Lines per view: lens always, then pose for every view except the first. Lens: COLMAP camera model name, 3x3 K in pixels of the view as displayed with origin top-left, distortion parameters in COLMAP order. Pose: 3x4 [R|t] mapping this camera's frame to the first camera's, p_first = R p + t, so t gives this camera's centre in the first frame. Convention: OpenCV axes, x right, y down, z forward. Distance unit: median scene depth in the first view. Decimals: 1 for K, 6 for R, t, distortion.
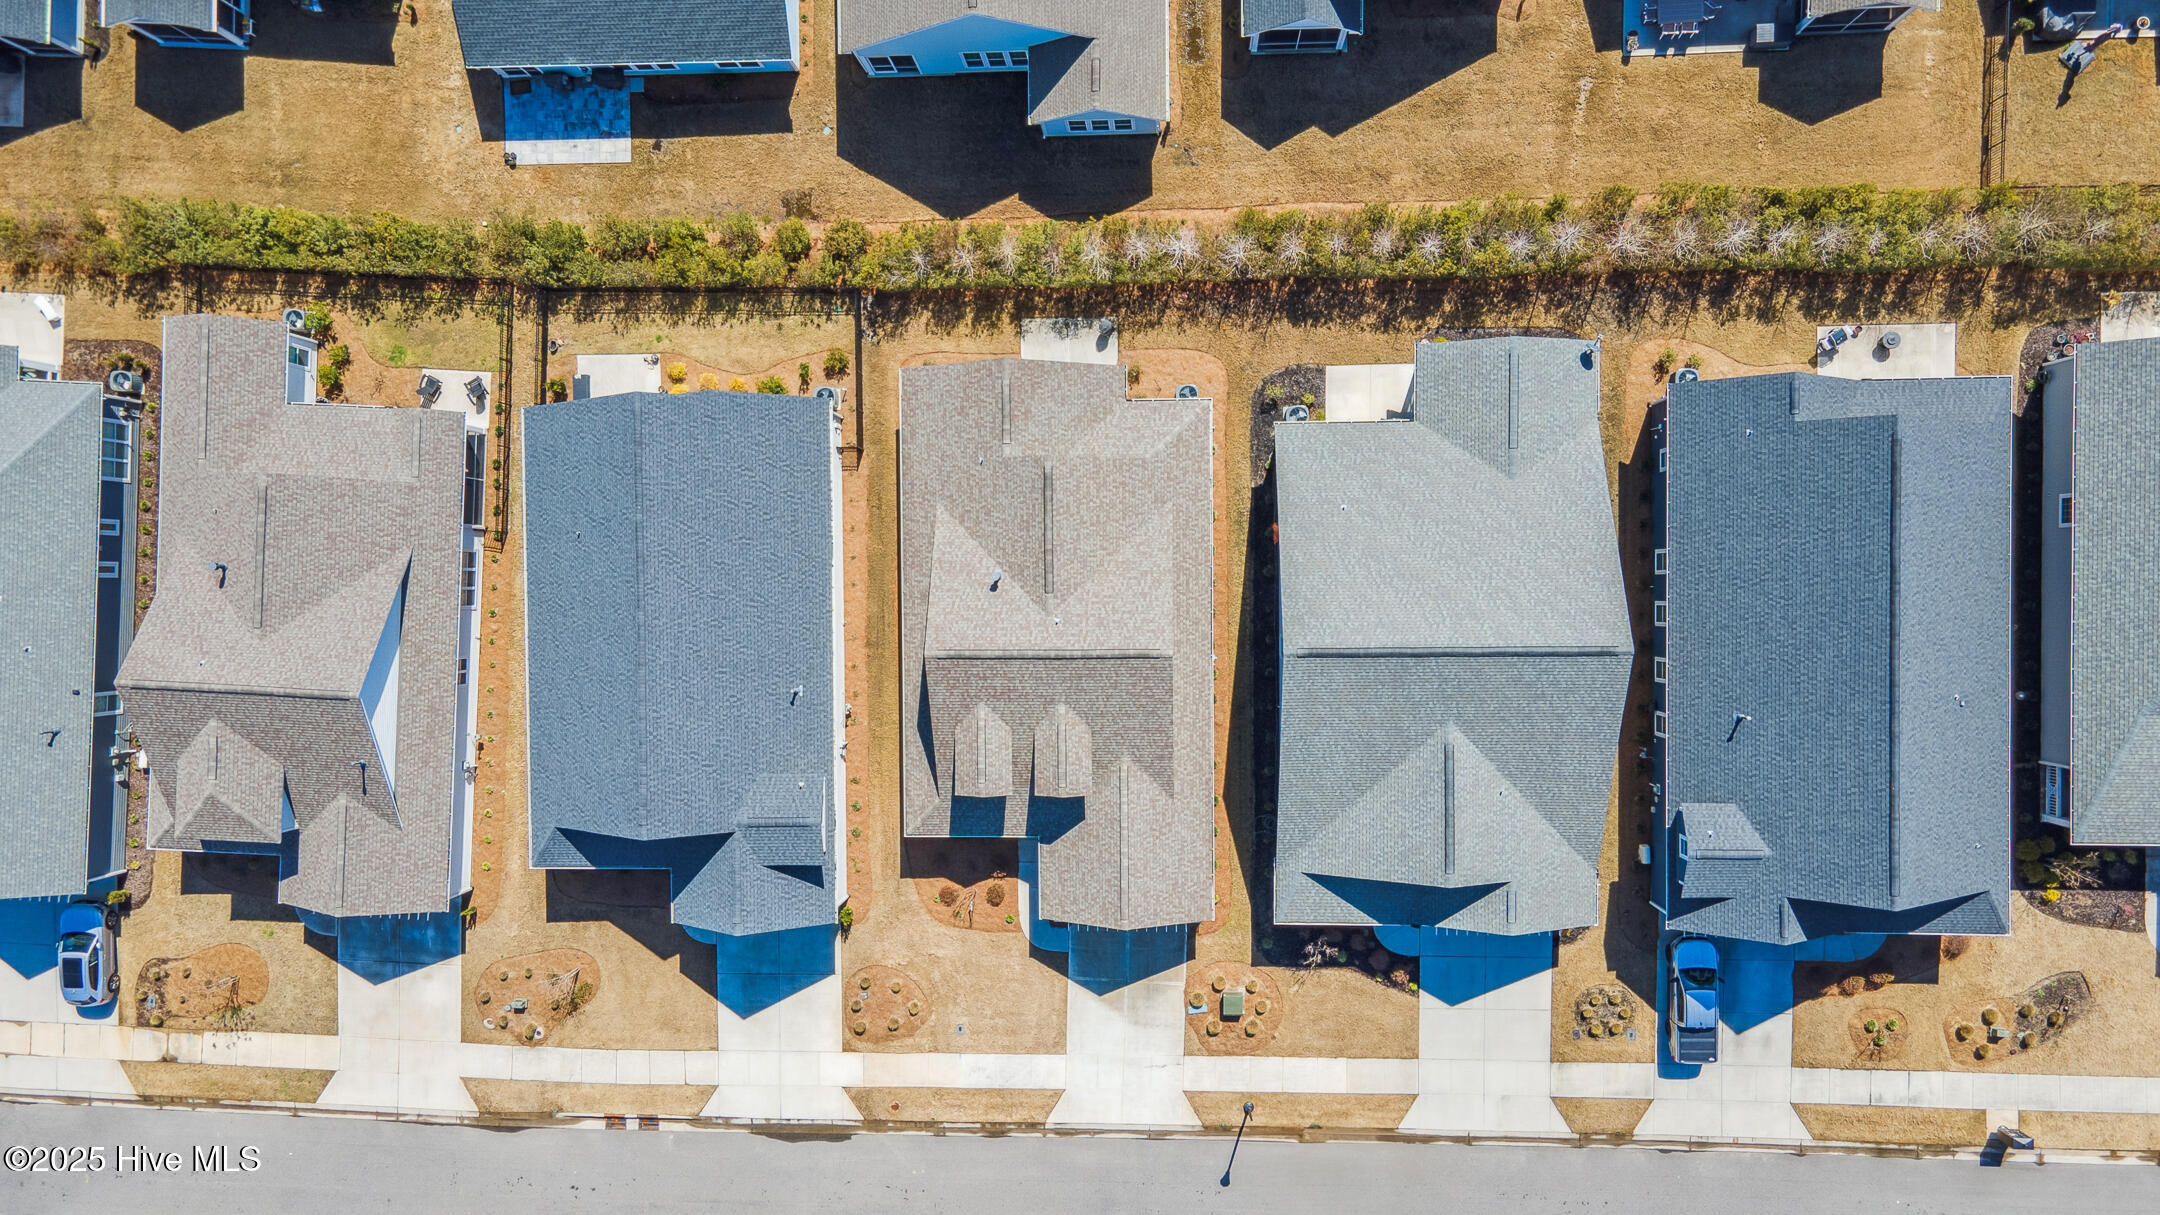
lens RADIAL K [[1648.8, 0, 1080.0], [0, 1648.8, 607.5], [0, 0, 1]] dist [0.038553, 0.002452]
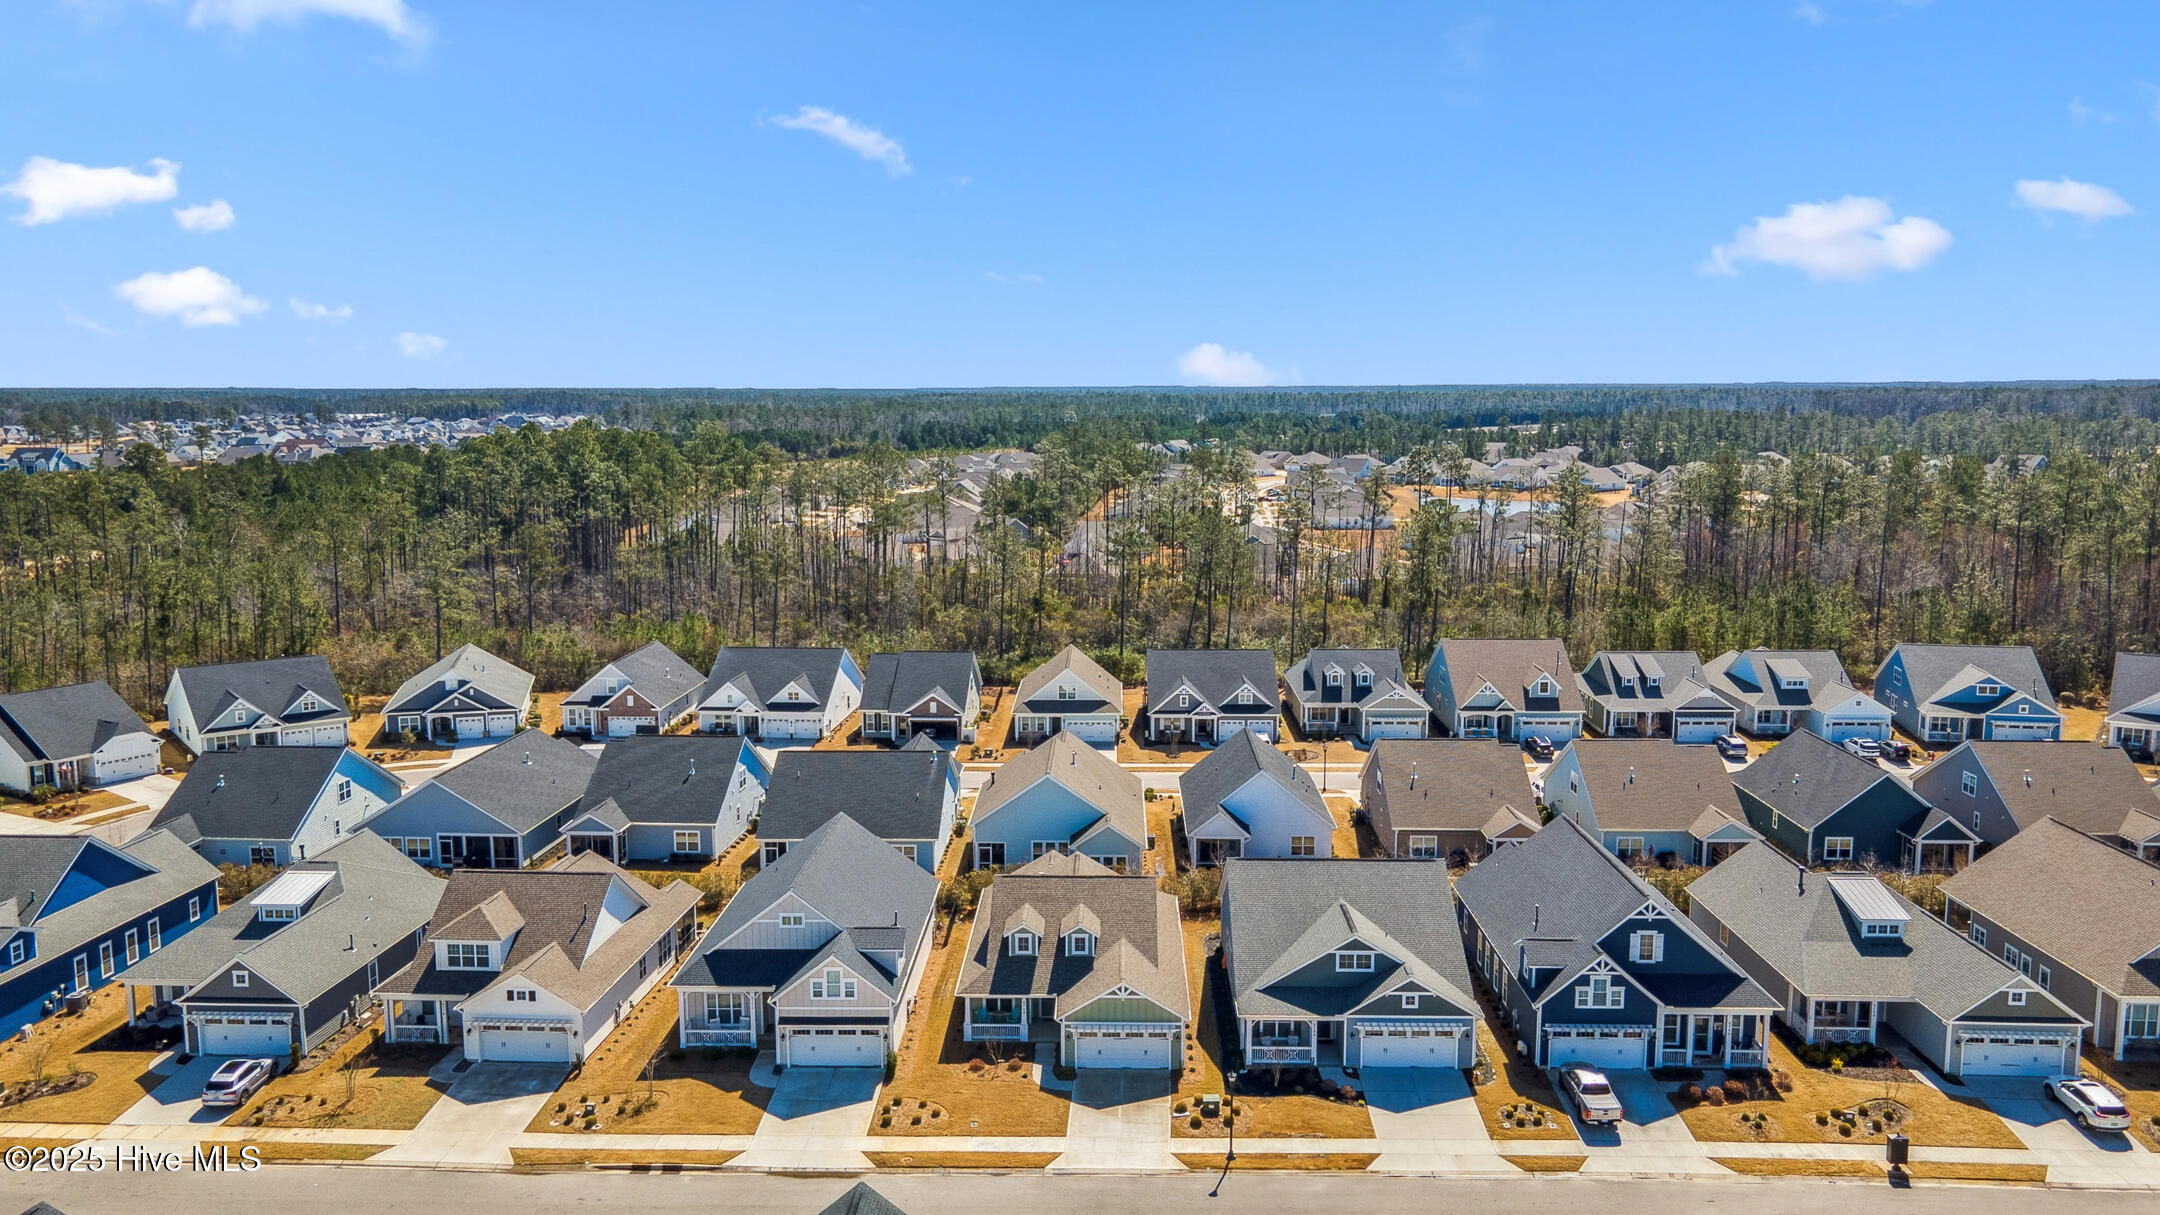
lens RADIAL K [[1648.8, 0, 1080.0], [0, 1648.8, 607.5], [0, 0, 1]] dist [0.038553, 0.002452]
pose [[0.997969, 0.059849, -0.021820, 0.003922], [-0.028039, 0.105131, -0.994063, 1.370897], [-0.057200, 0.992656, 0.106596, 0.527471]]
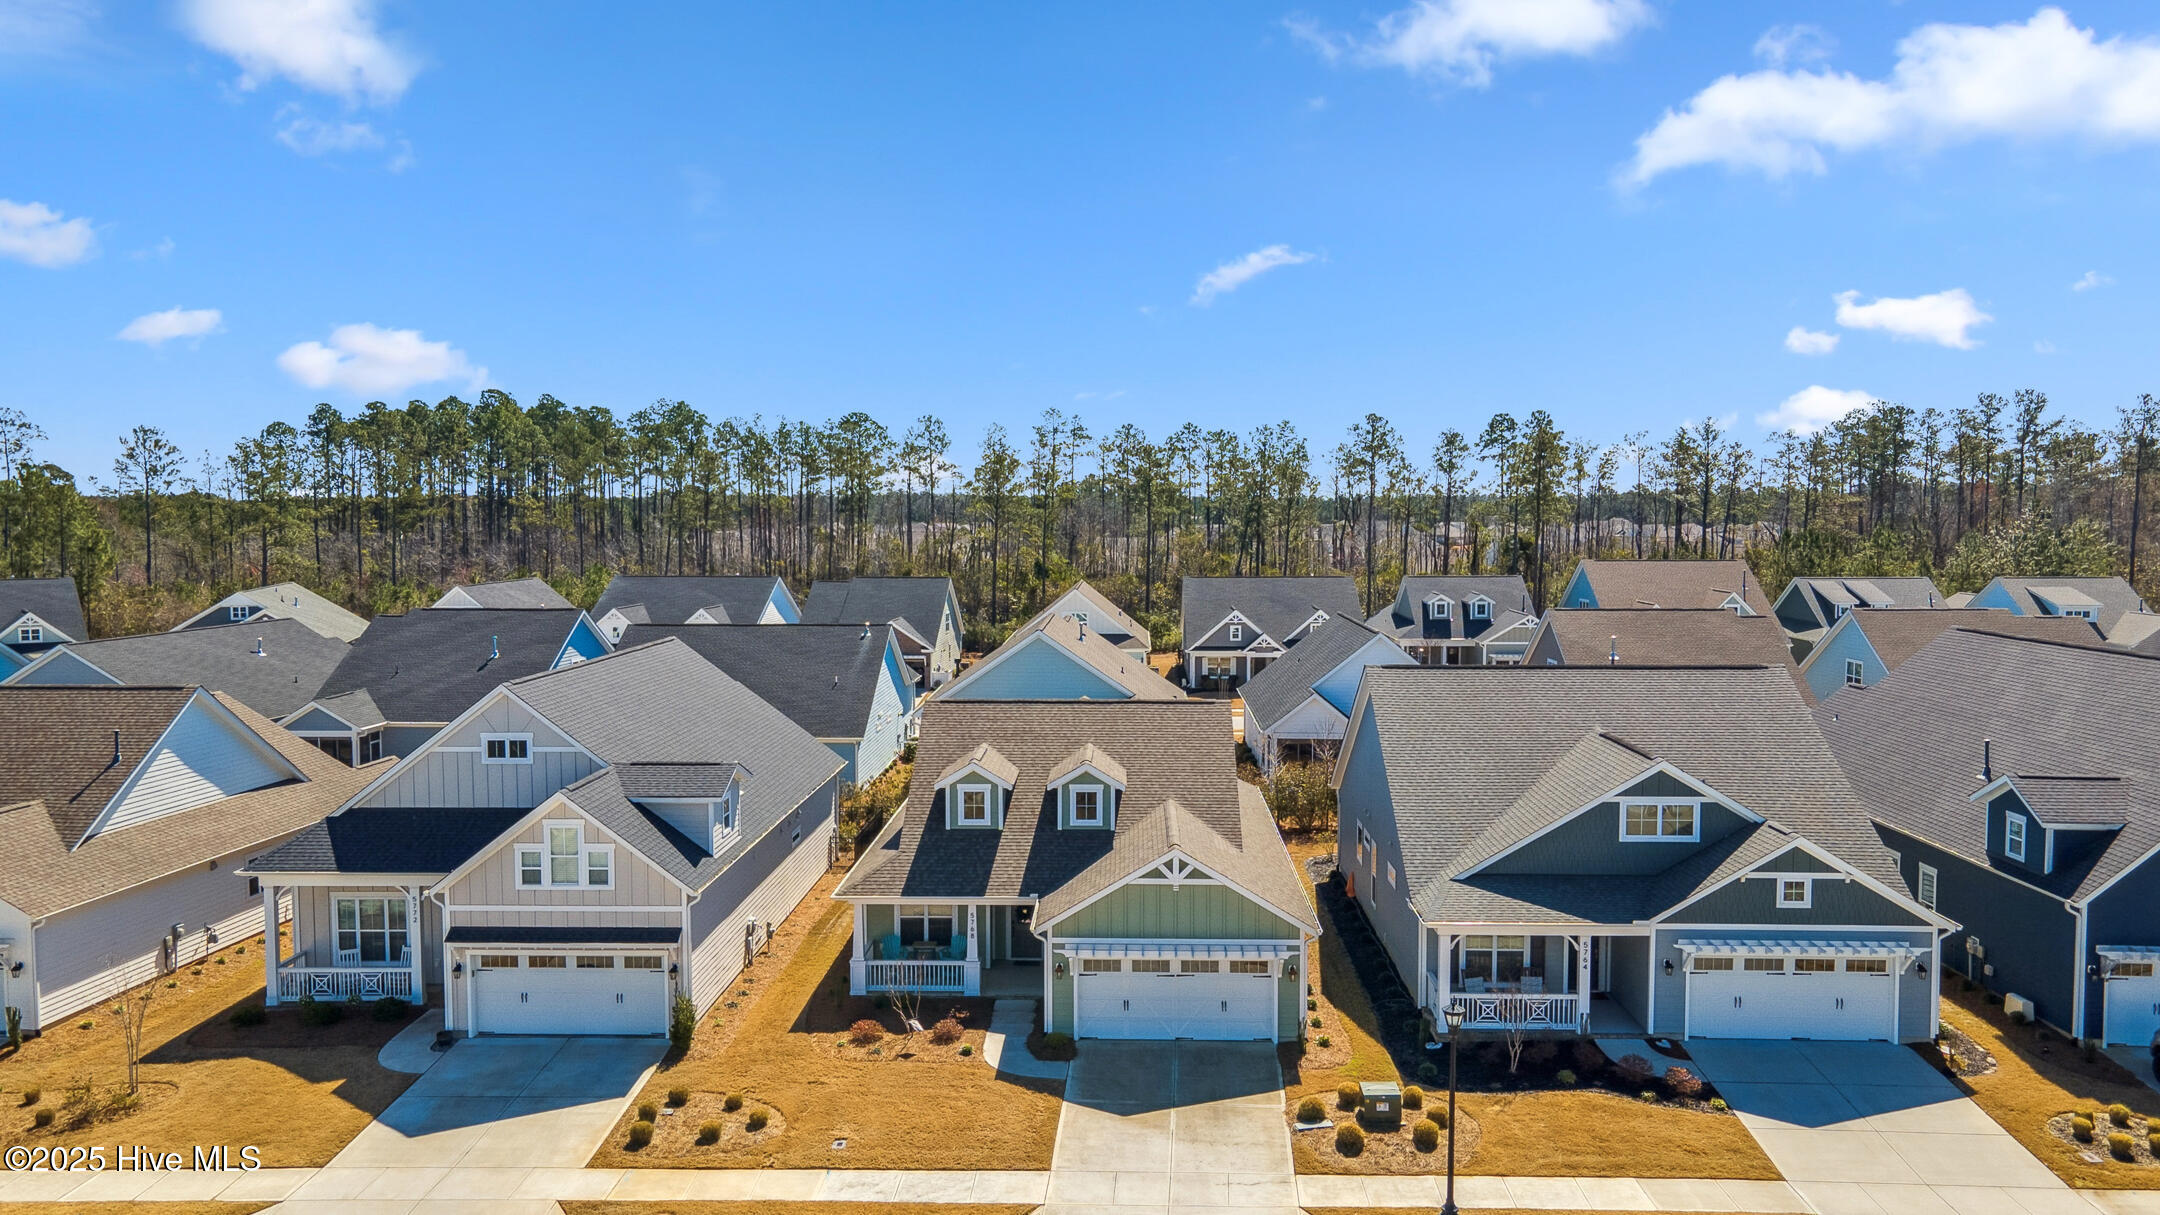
lens RADIAL K [[1658.7, 0, 1080.0], [0, 1658.7, 607.5], [0, 0, 1]] dist [-0.000687, 0.095877]
pose [[0.997605, 0.058957, -0.036159, 0.008058], [-0.038160, 0.033169, -0.998721, 0.756619], [-0.057683, 0.997709, 0.035339, 0.828998]]
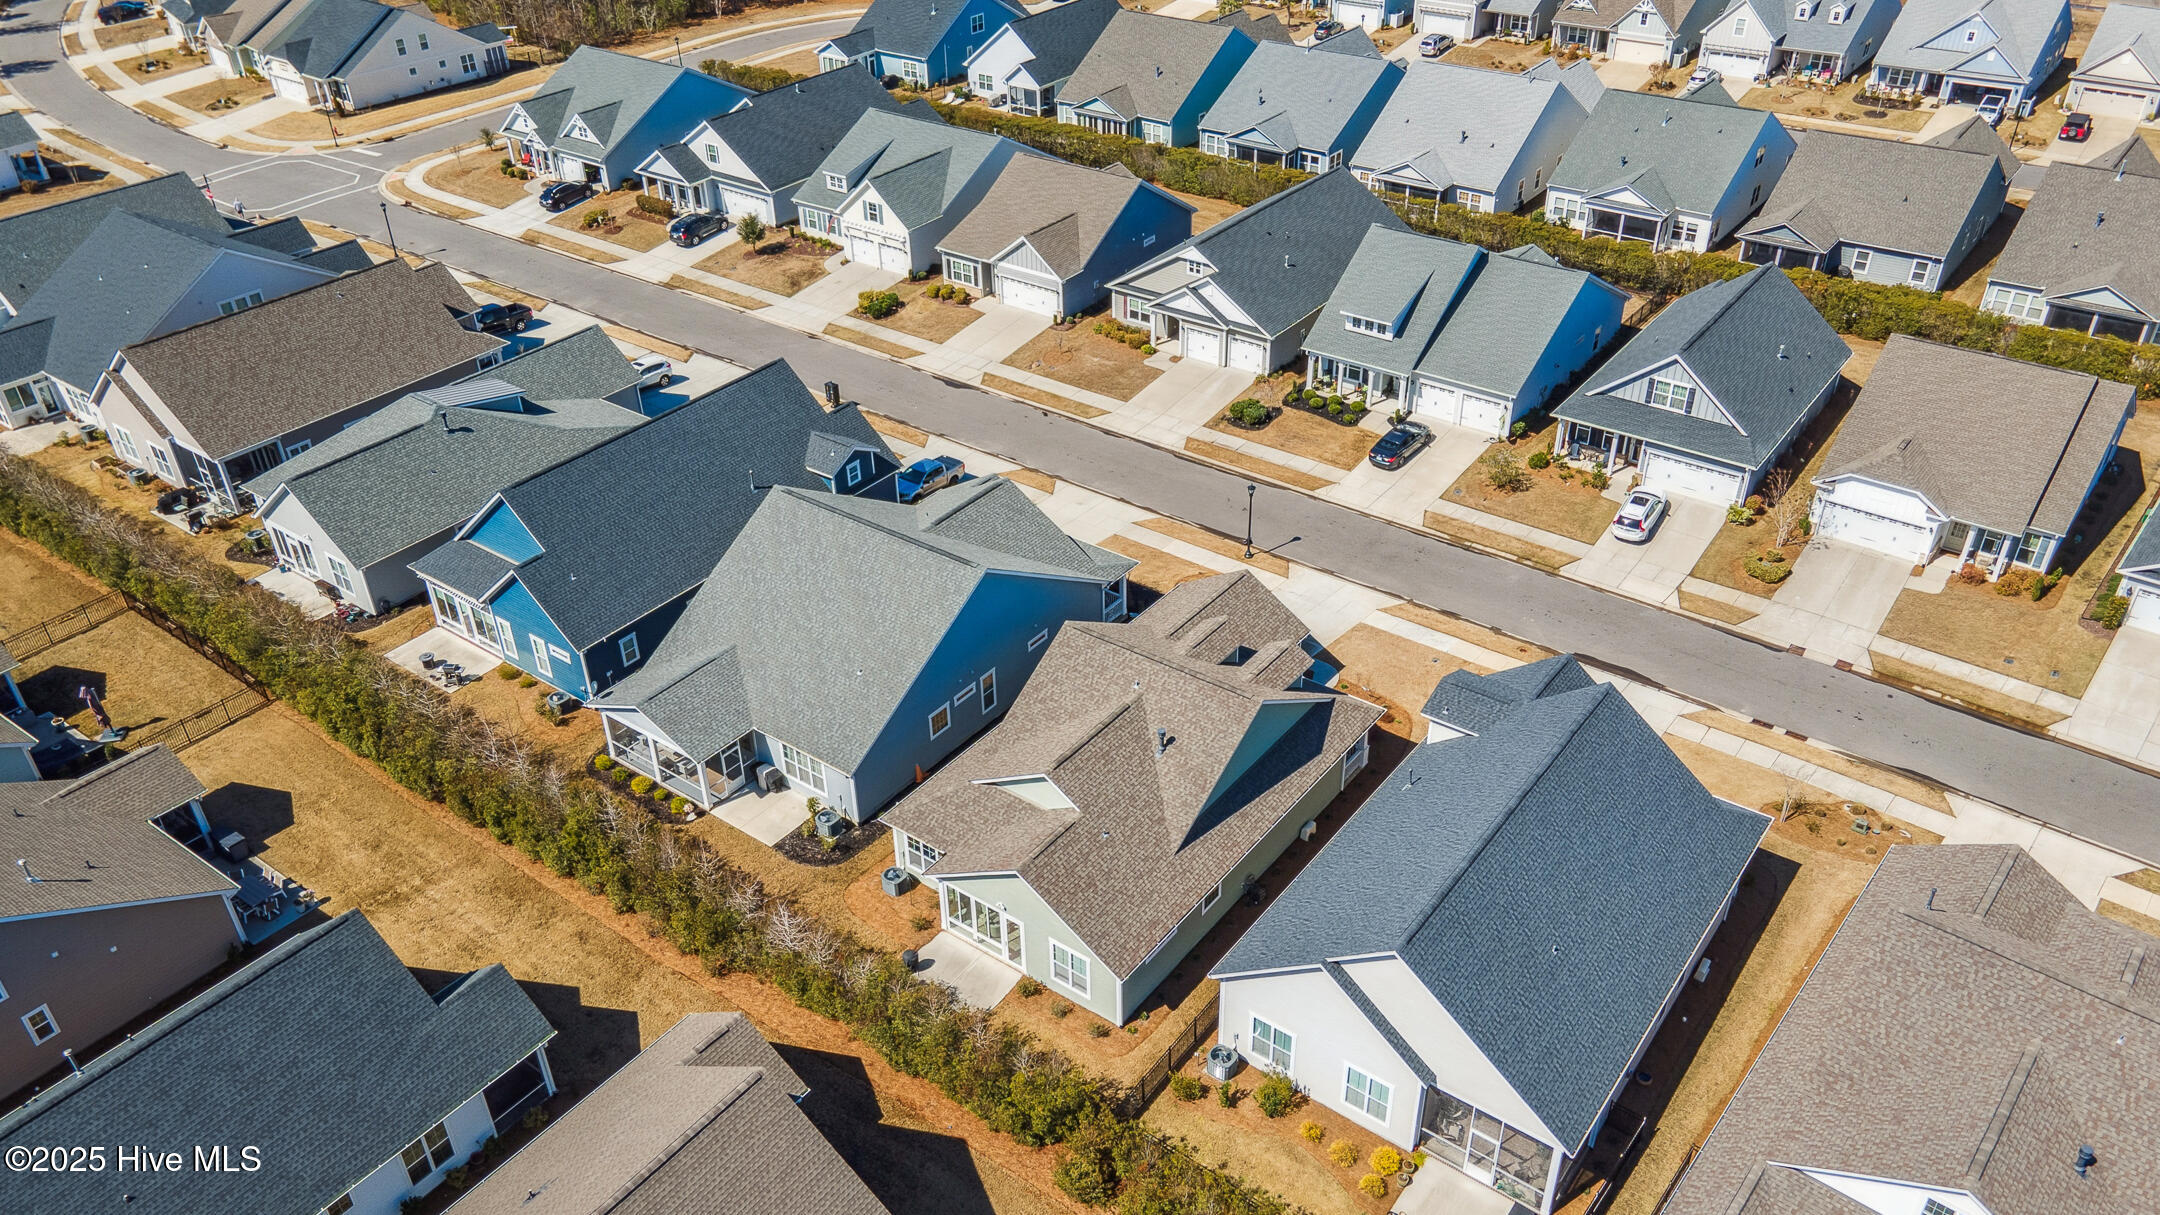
lens RADIAL K [[1648.8, 0, 1080.0], [0, 1648.8, 607.5], [0, 0, 1]] dist [0.038553, 0.002452]
pose [[-0.791104, -0.267576, 0.550053, -0.484091], [0.605666, -0.468473, 0.643196, -0.585941], [0.085581, 0.841983, 0.532673, 0.372063]]
